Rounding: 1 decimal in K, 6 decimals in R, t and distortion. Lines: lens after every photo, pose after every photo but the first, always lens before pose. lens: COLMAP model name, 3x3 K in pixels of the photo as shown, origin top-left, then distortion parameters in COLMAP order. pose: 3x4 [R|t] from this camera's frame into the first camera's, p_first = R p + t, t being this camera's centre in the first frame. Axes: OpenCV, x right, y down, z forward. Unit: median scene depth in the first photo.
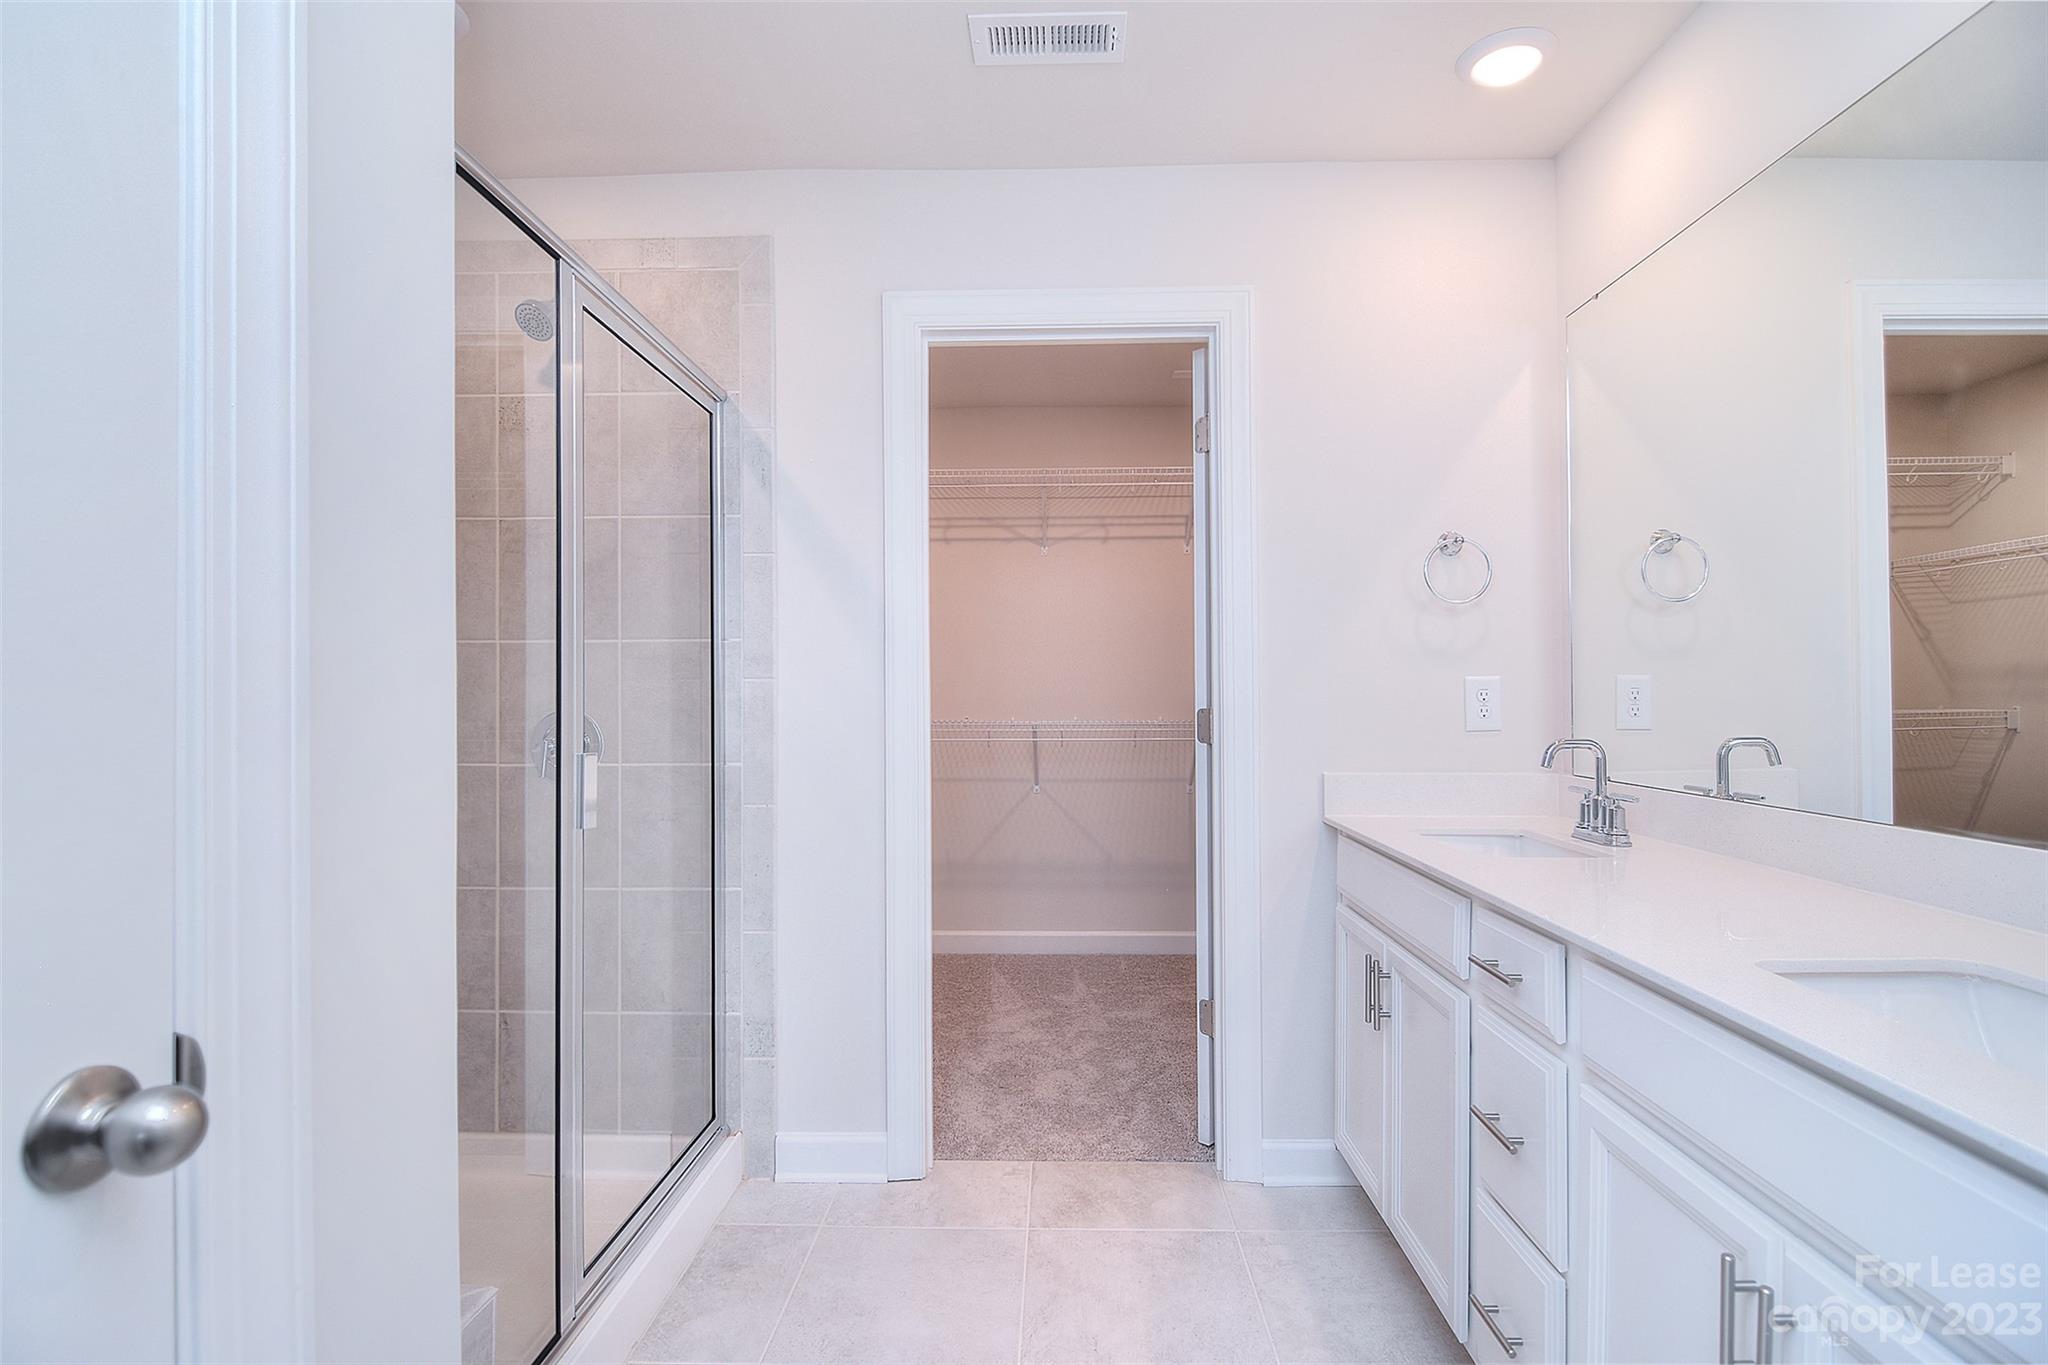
lens RADIAL K [[993.5, 0, 1041.5], [0, 993.5, 670.6], [0, 0, 1]] dist [0.001087, -0.010179]
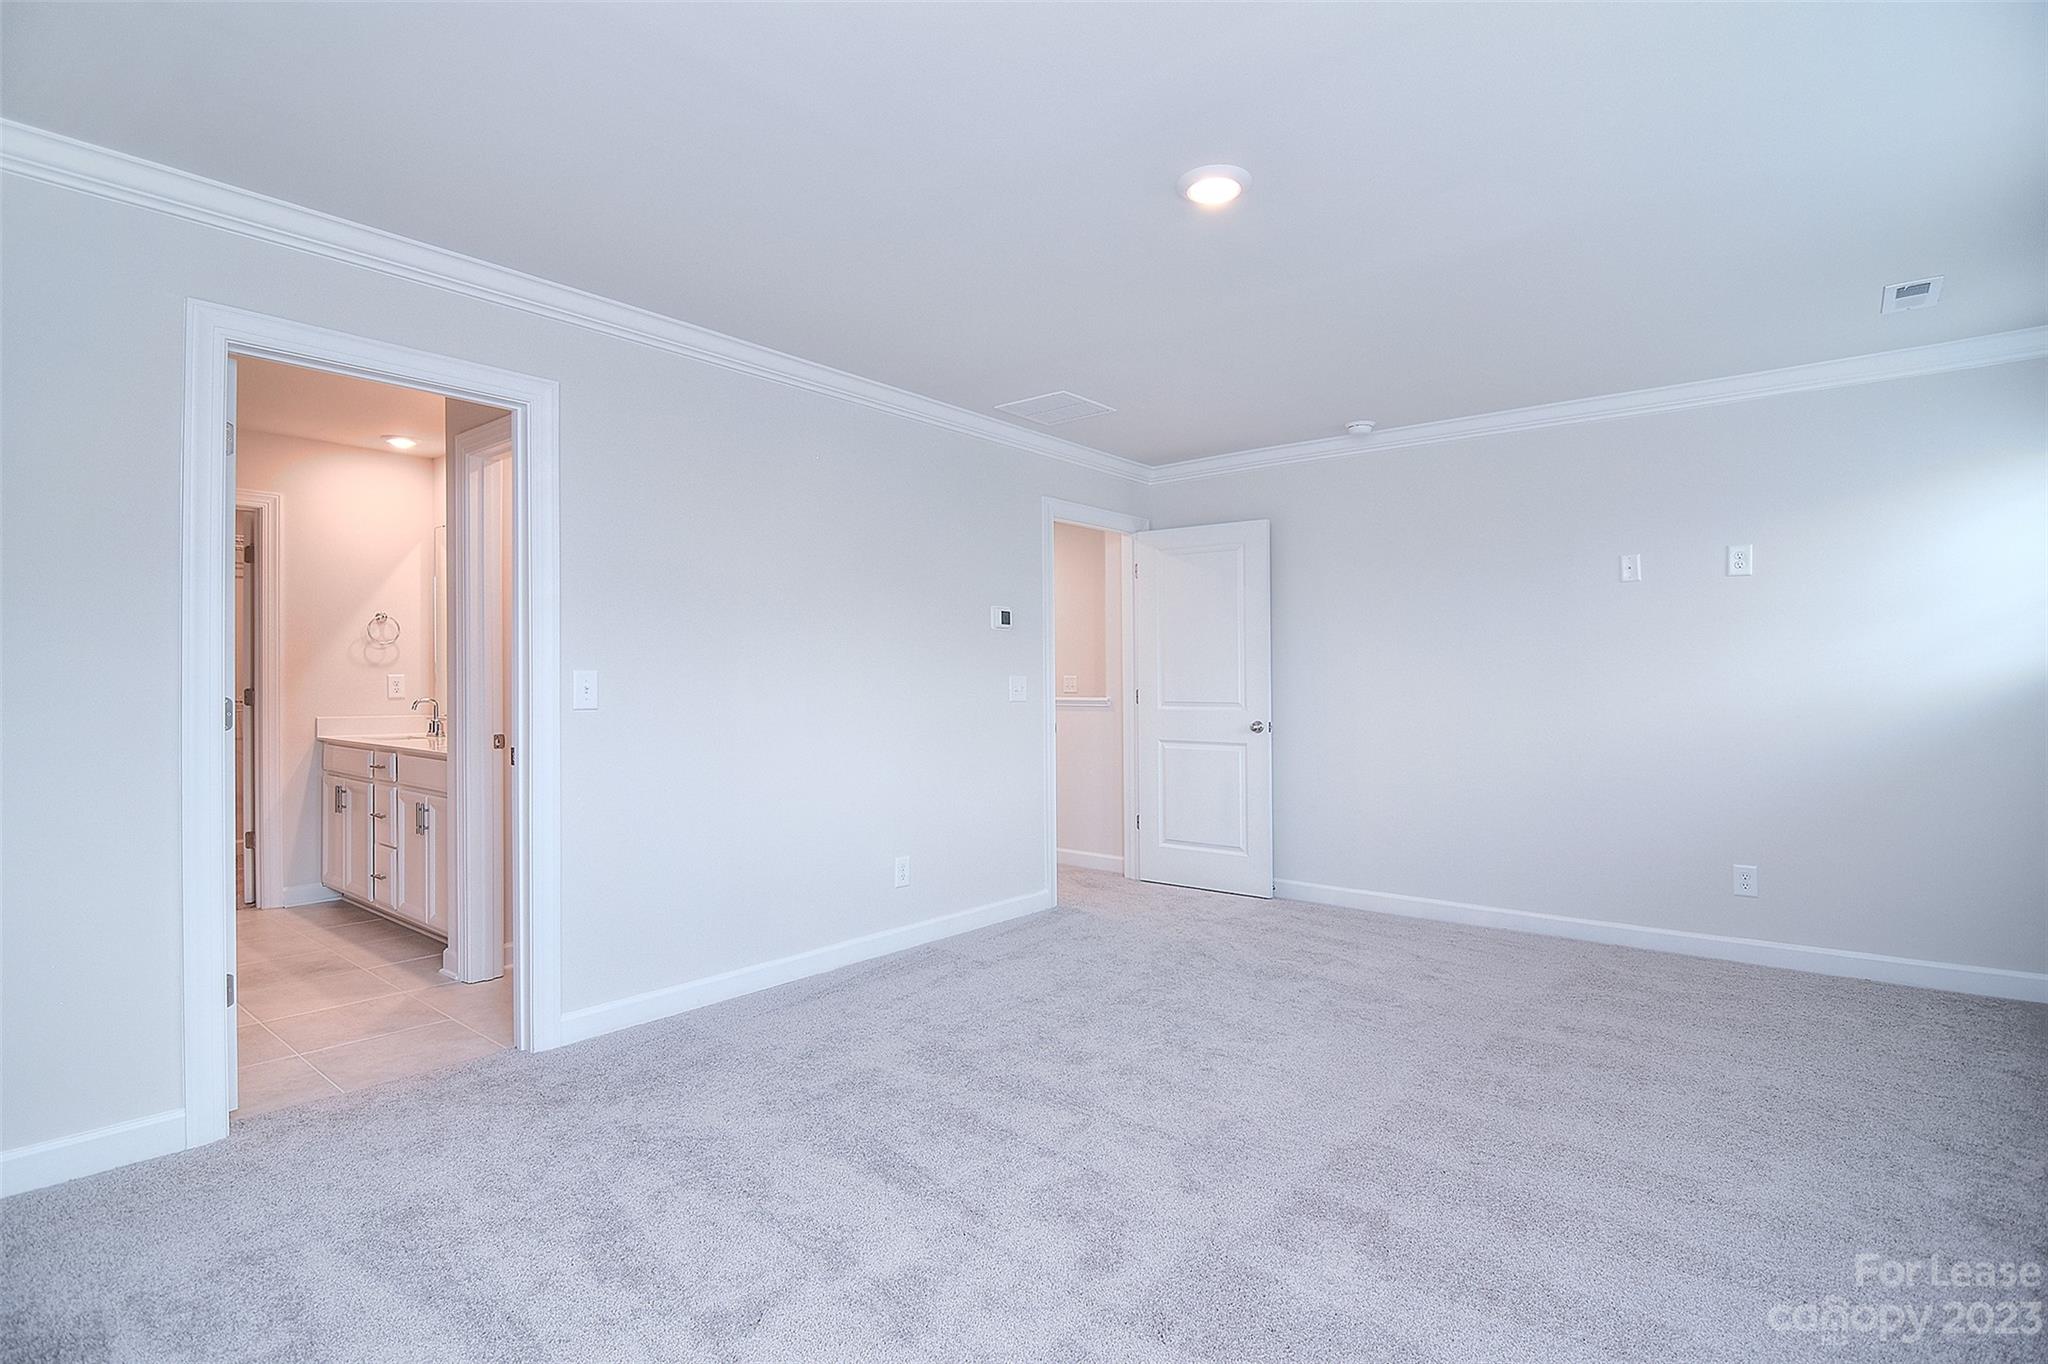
lens RADIAL K [[993.5, 0, 1021.7], [0, 993.5, 675.1], [0, 0, 1]] dist [0.001087, -0.010179]
pose [[0.641222, 0.002596, 0.767351, -0.414636], [0.002959, 0.999978, -0.005856, 0.025452], [-0.767350, 0.006026, 0.641200, -1.662371]]
